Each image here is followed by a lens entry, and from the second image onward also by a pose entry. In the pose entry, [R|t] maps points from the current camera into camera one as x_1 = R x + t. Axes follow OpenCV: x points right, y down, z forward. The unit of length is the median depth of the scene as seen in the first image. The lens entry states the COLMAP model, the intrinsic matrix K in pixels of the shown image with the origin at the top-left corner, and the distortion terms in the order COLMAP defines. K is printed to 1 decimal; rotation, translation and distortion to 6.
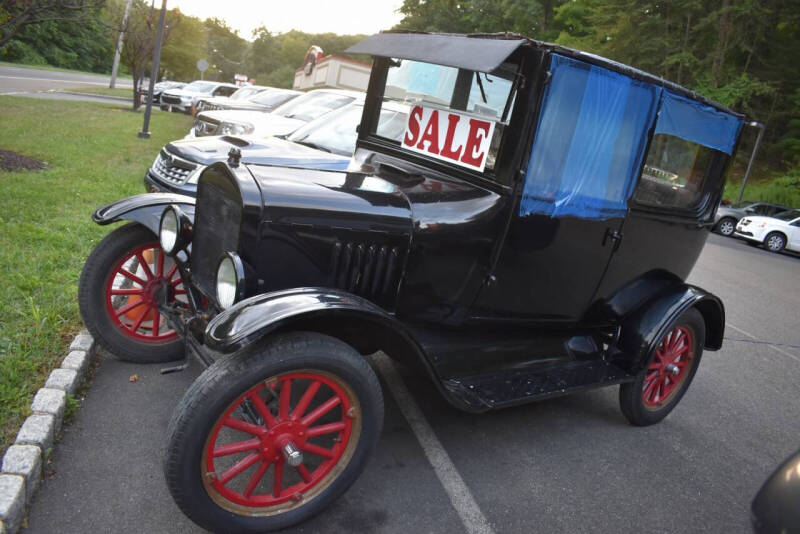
lens RADIAL K [[626.0, 0, 400.0], [0, 626.0, 267.0], [0, 0, 1]] dist [-0.085300, -0.000083]
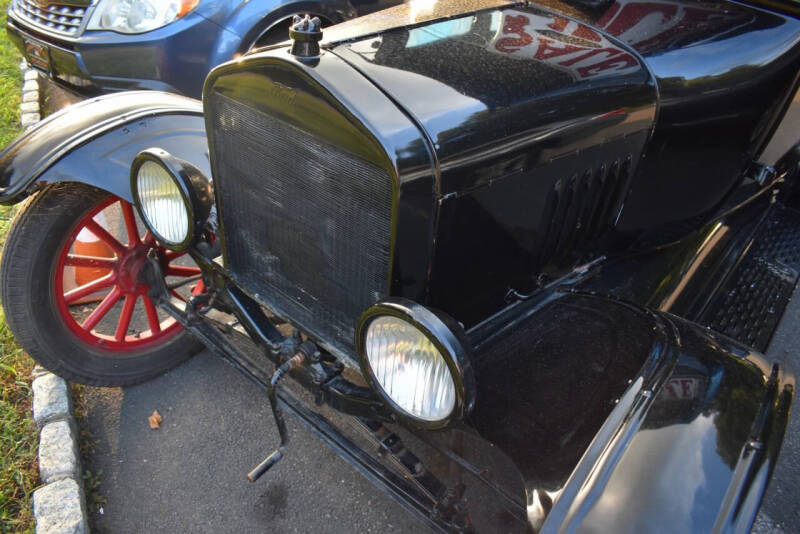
lens RADIAL K [[626.0, 0, 400.0], [0, 626.0, 267.0], [0, 0, 1]] dist [-0.085300, -0.000083]
pose [[0.969389, -0.221499, 0.105944, -0.156631], [0.164363, 0.905955, 0.390167, -0.104900], [-0.182402, -0.360810, 0.914629, 0.309829]]
